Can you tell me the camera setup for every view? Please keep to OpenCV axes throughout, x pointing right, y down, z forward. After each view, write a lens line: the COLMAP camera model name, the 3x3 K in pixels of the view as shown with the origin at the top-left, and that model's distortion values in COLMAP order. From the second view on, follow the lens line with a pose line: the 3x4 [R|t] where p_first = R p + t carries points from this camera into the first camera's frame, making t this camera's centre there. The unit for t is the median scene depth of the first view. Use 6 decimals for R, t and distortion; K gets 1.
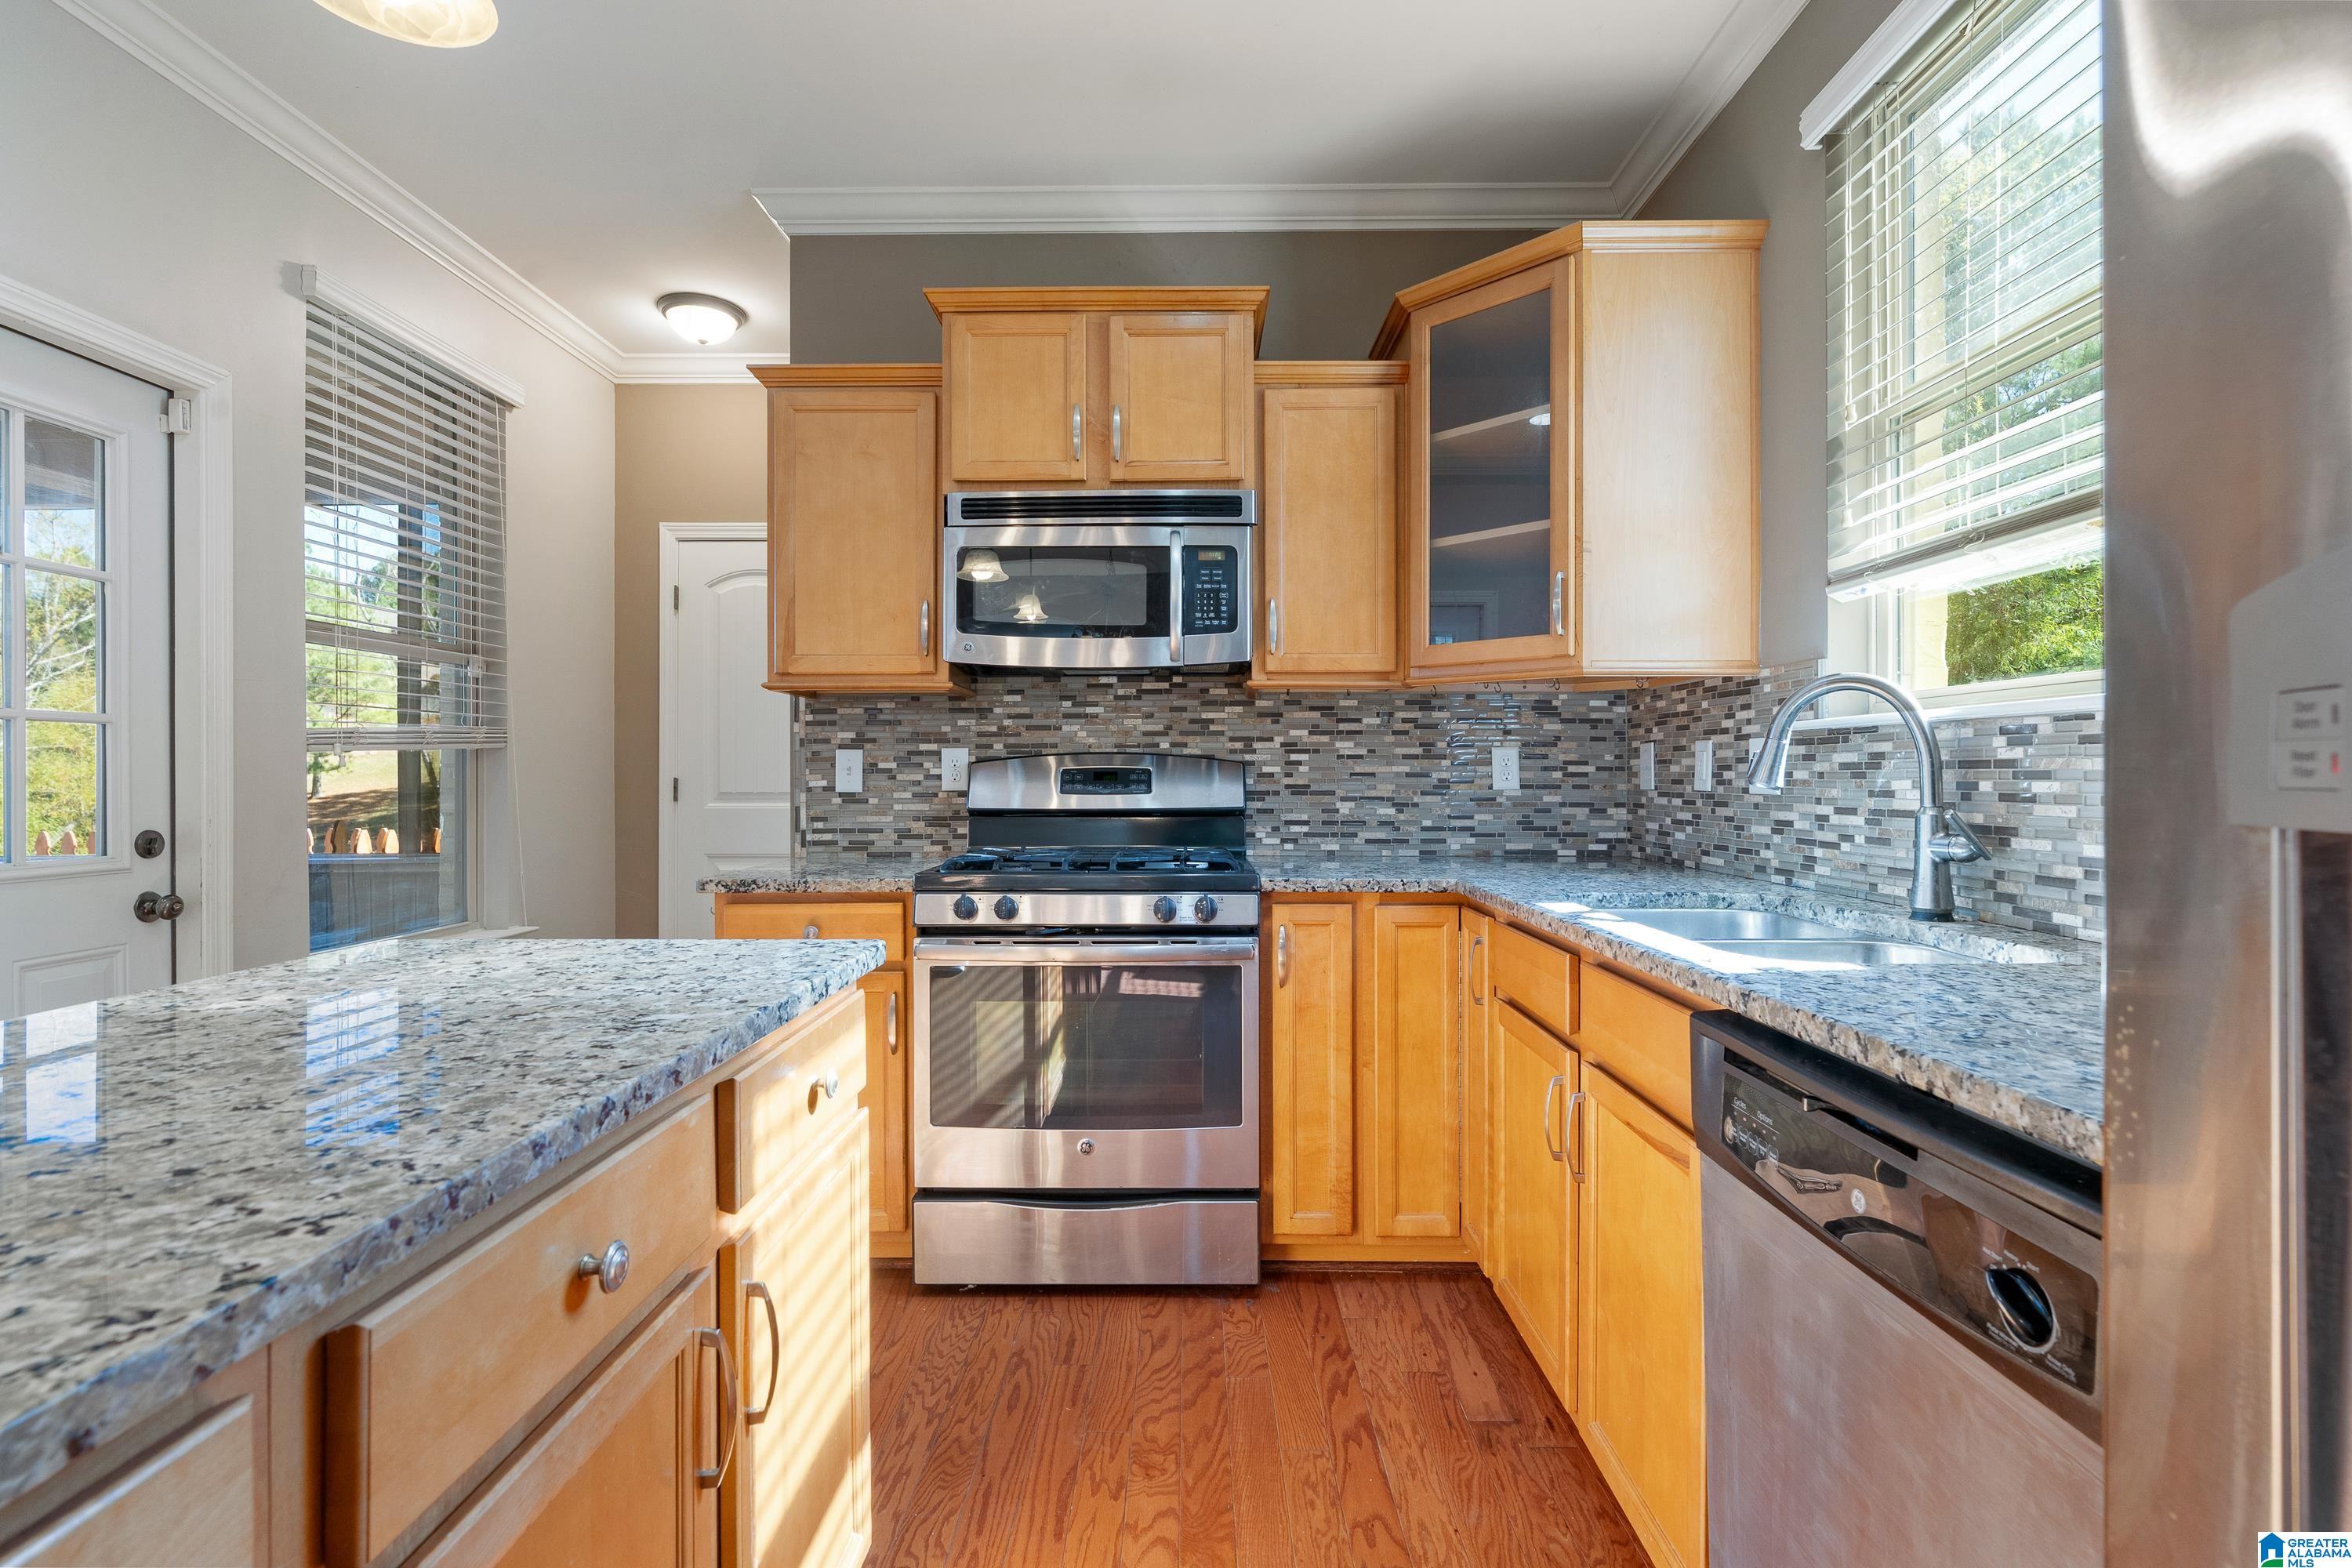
lens RADIAL K [[1080.2, 0, 1181.1], [0, 1080.2, 776.8], [0, 0, 1]] dist [-0.011451, 0.003731]
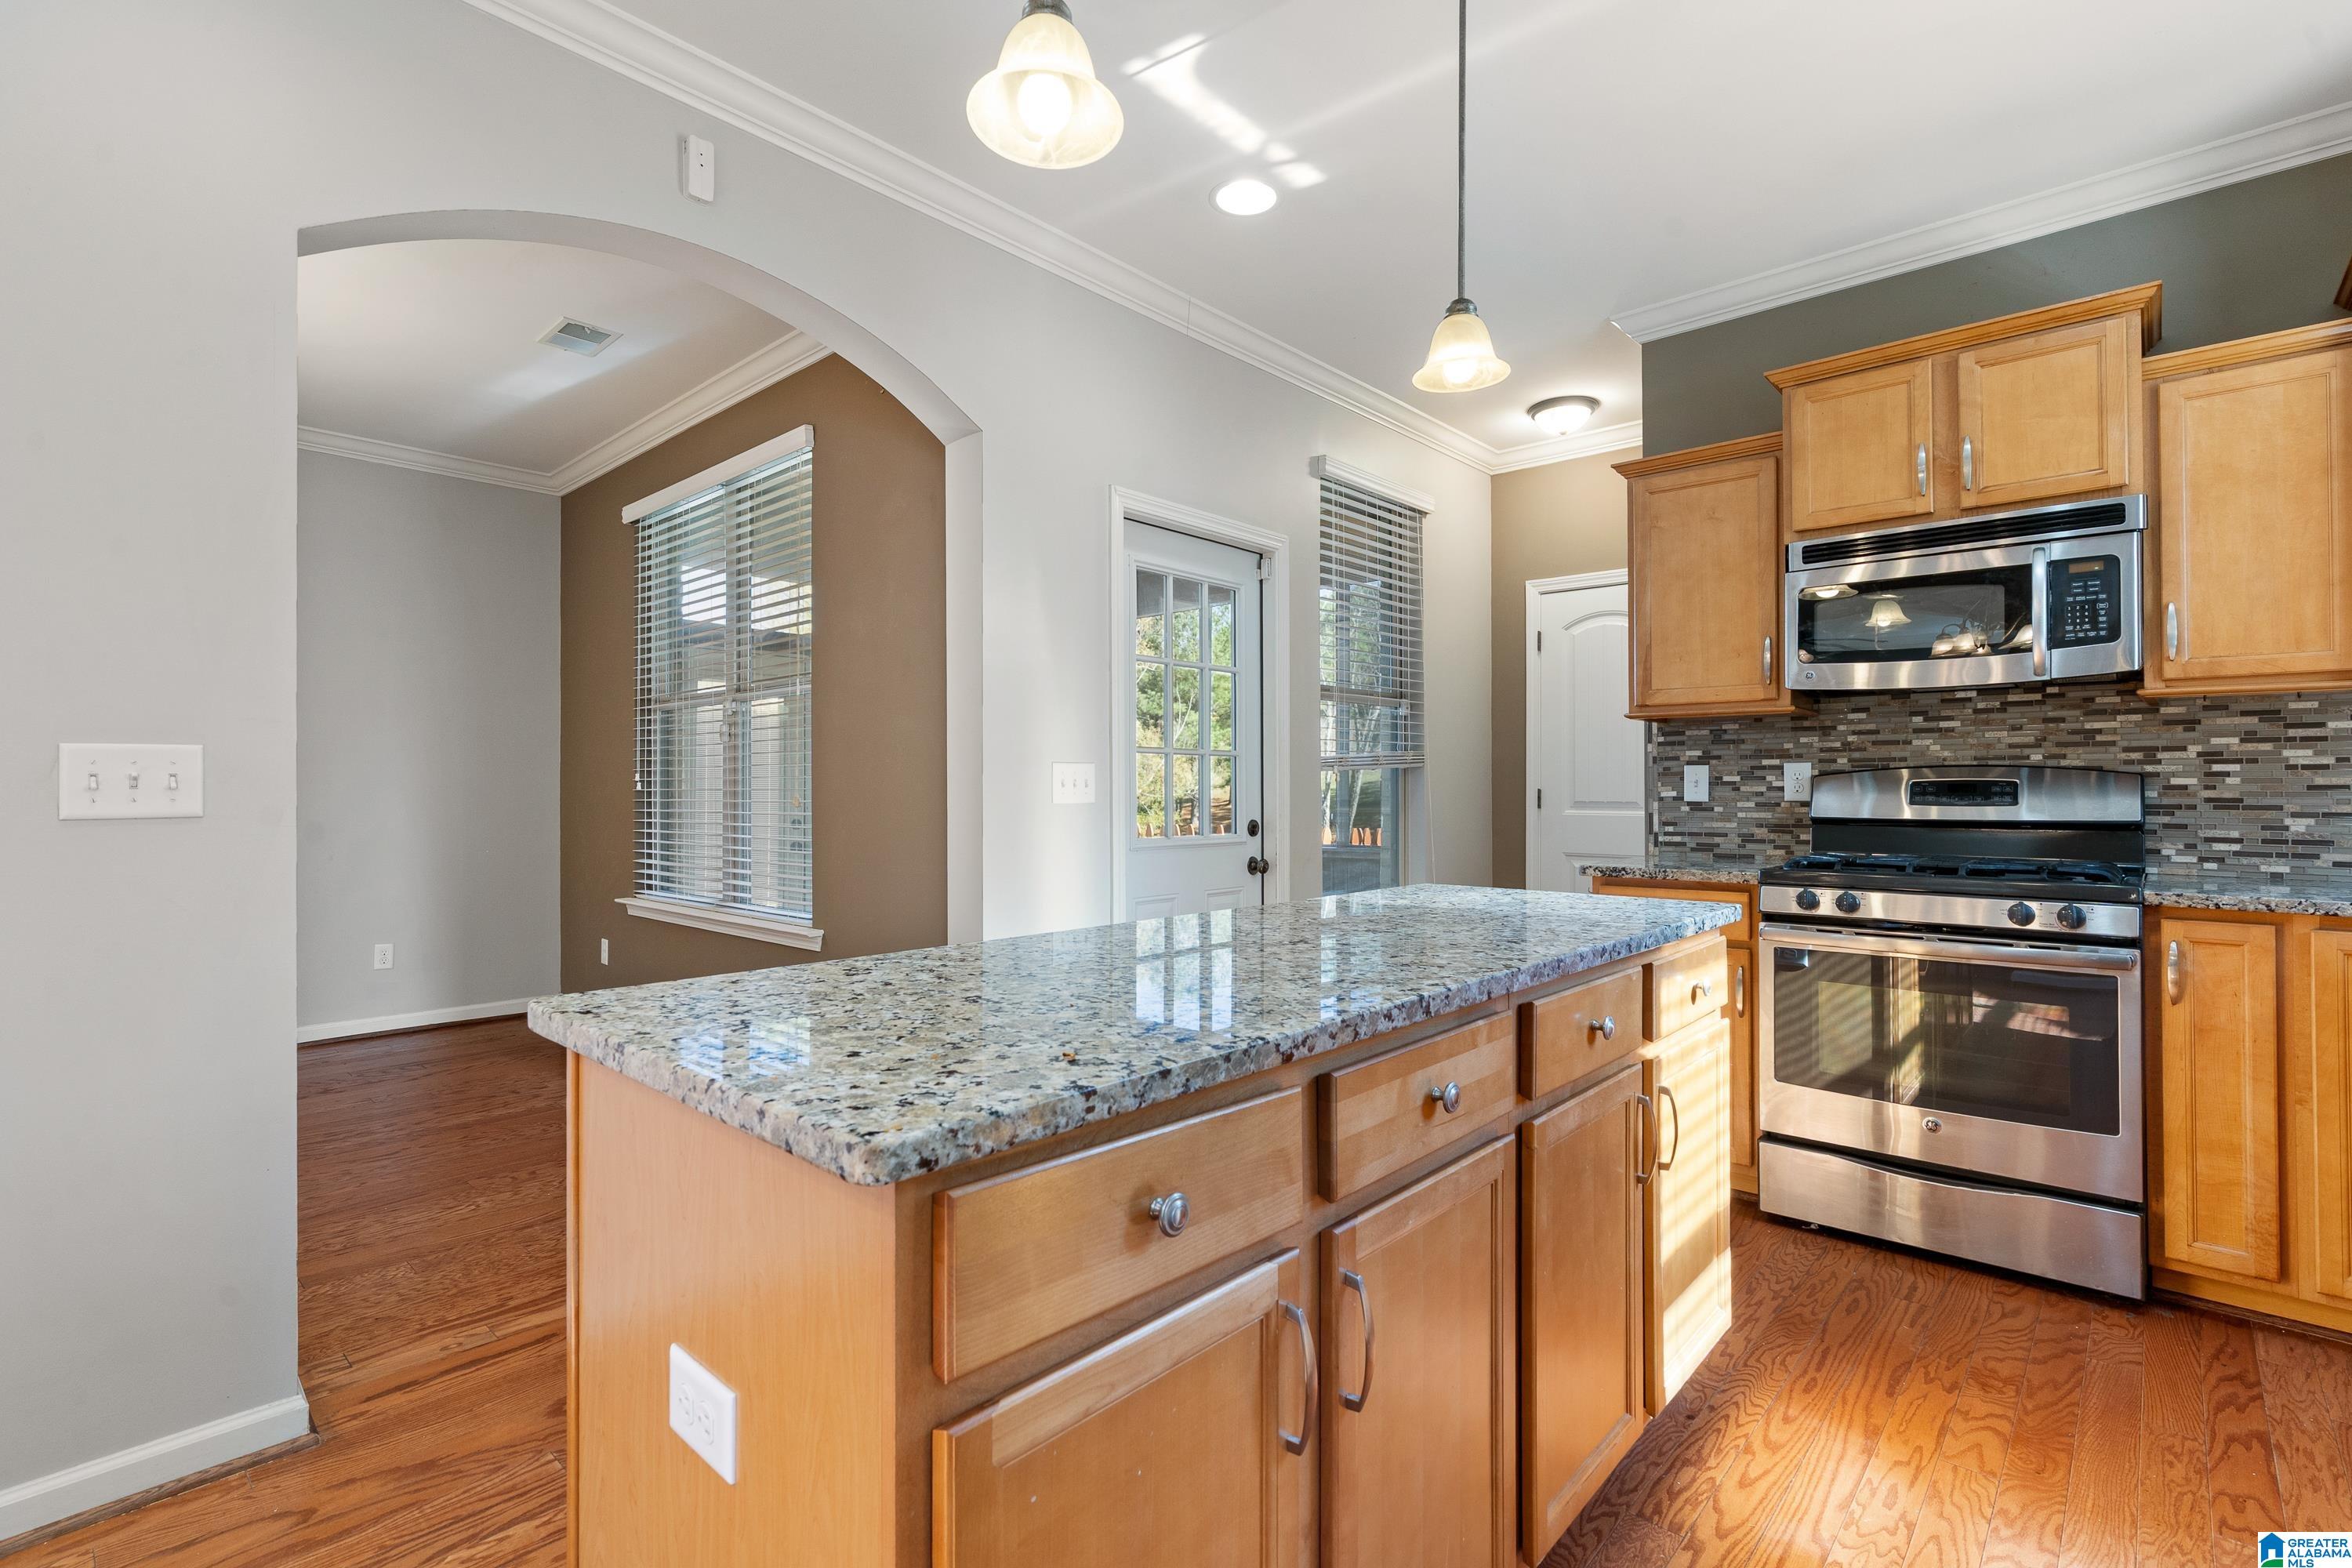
lens RADIAL K [[1080.2, 0, 1174.1], [0, 1080.2, 775.1], [0, 0, 1]] dist [-0.011451, 0.003731]
pose [[0.743543, -0.006192, -0.668659, 0.063109], [-0.002270, 0.999928, -0.011785, 0.000755], [0.668684, 0.010281, 0.743475, -0.294835]]
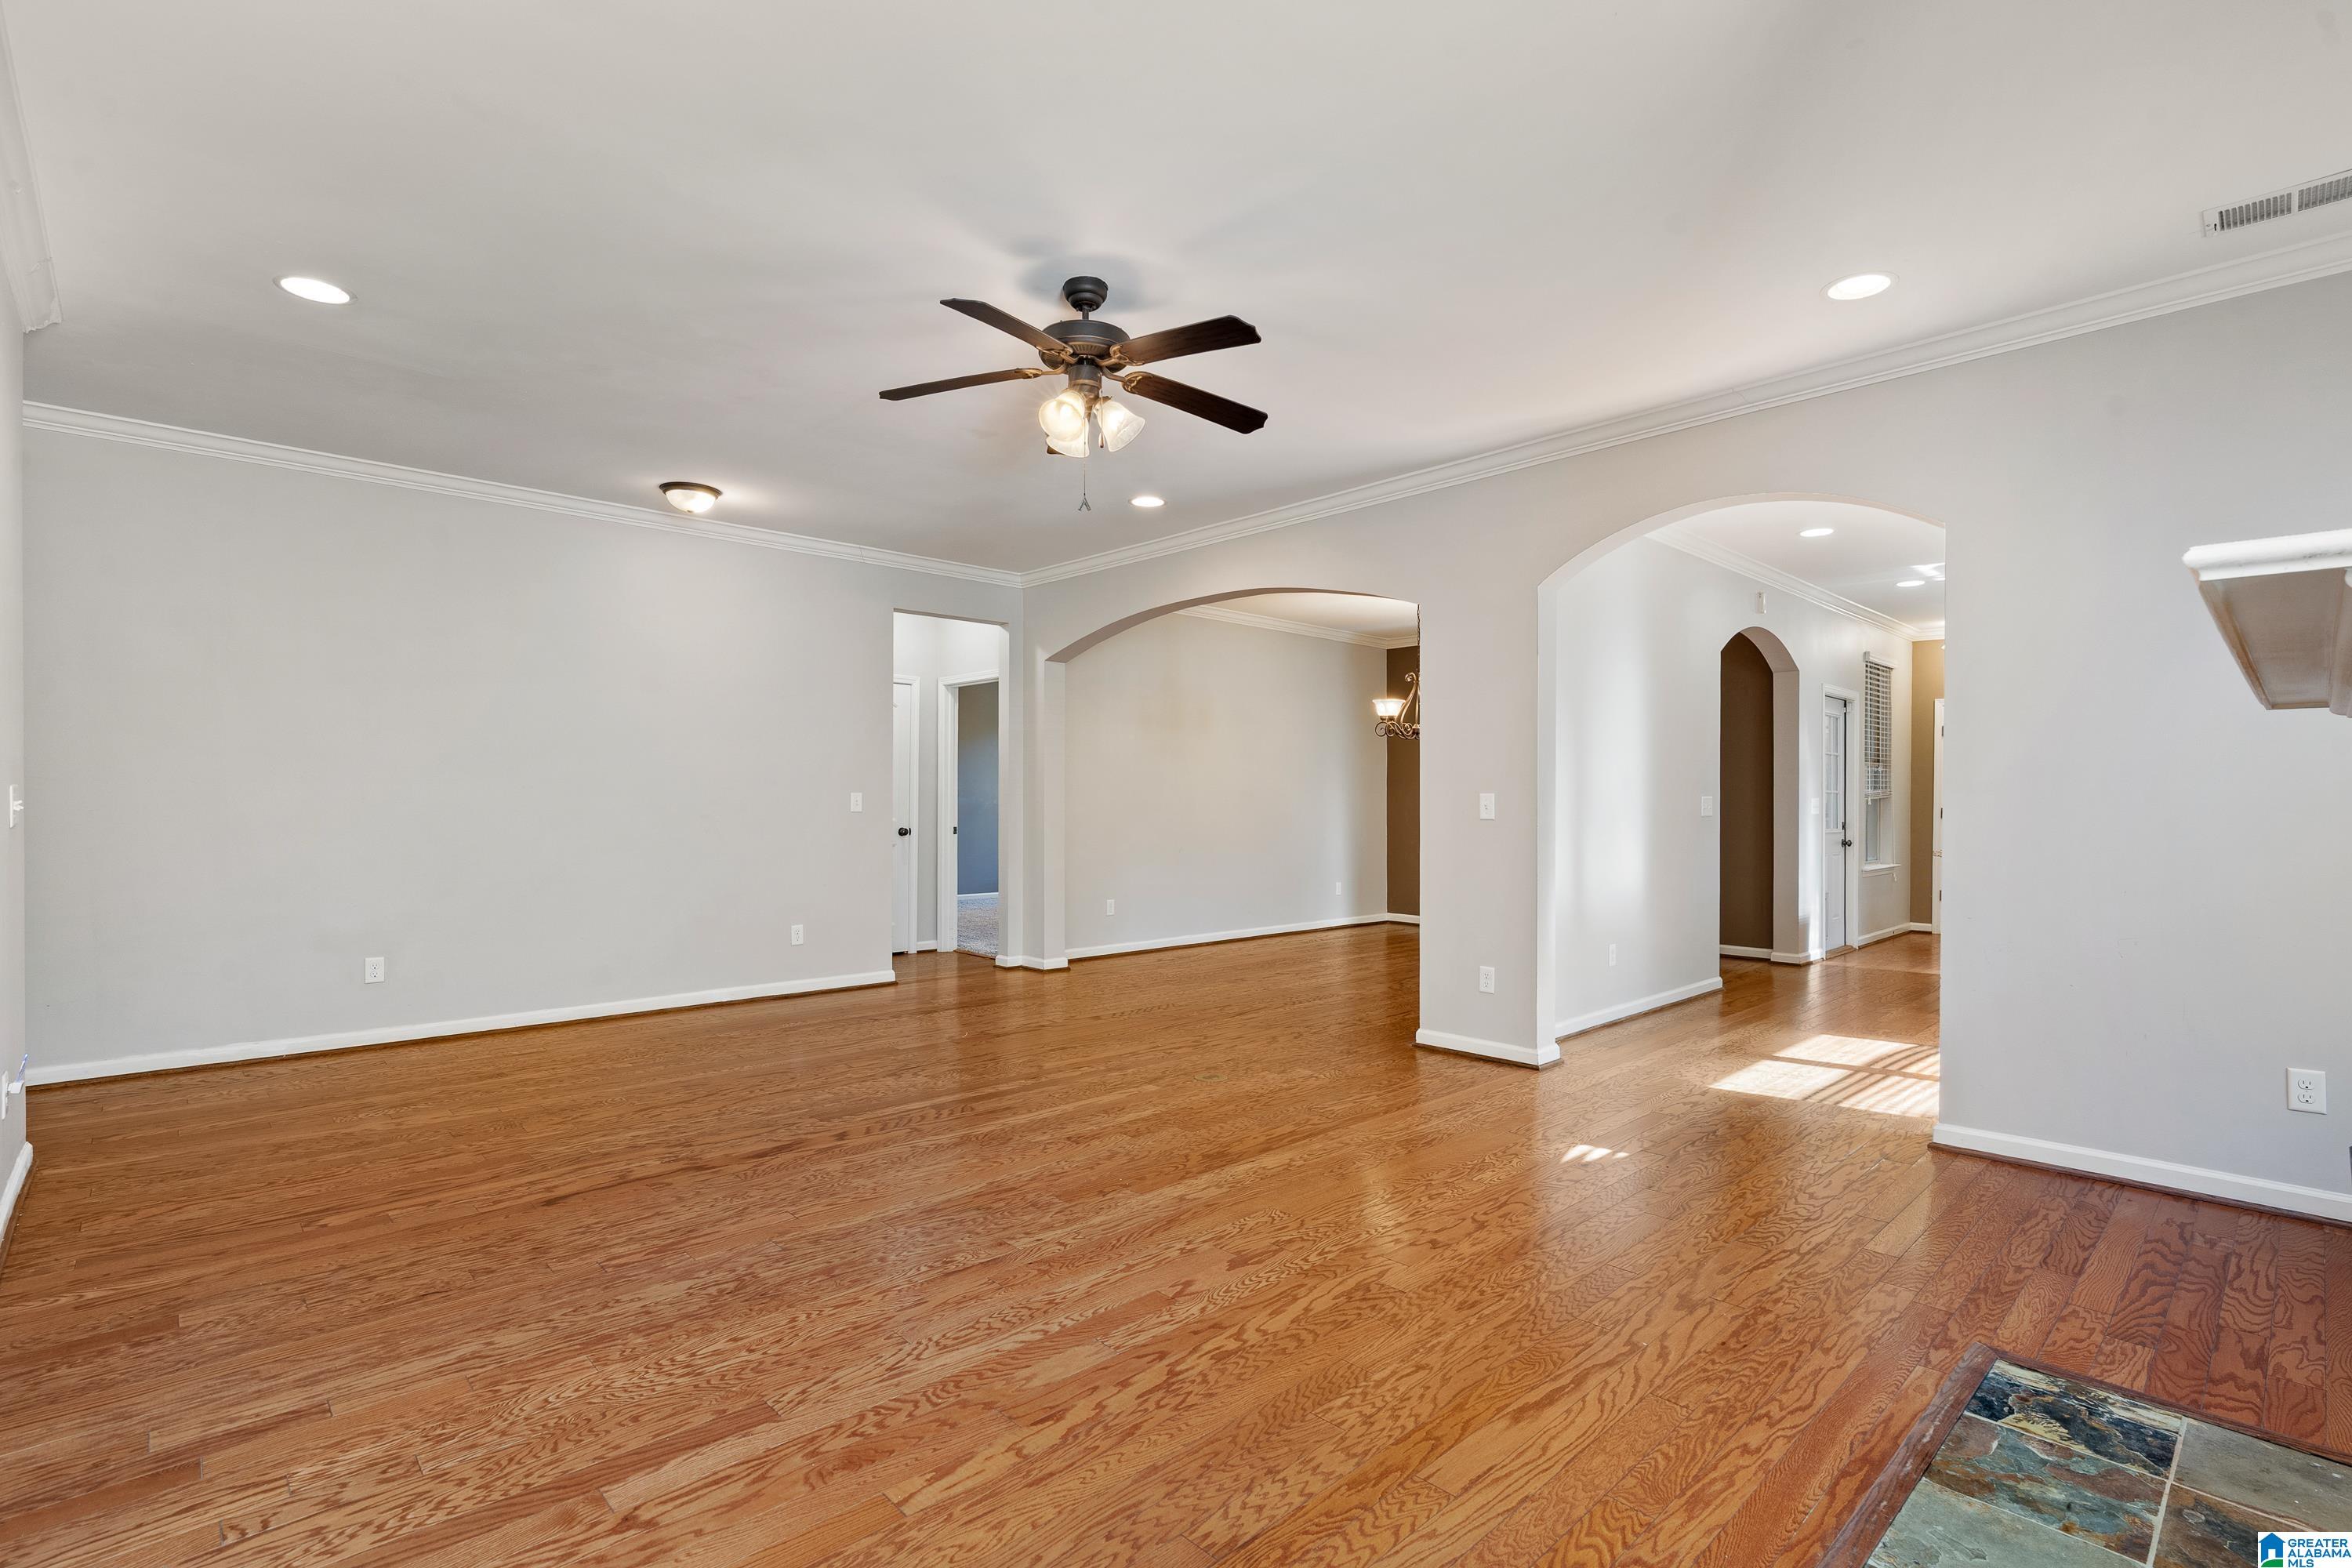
lens RADIAL K [[1080.2, 0, 1180.8], [0, 1080.2, 800.2], [0, 0, 1]] dist [-0.011451, 0.003731]
pose [[0.690541, 0.004334, -0.723280, 0.125723], [-0.006665, 0.999978, -0.000372, -0.007371], [0.723262, 0.005078, 0.690555, -2.950039]]
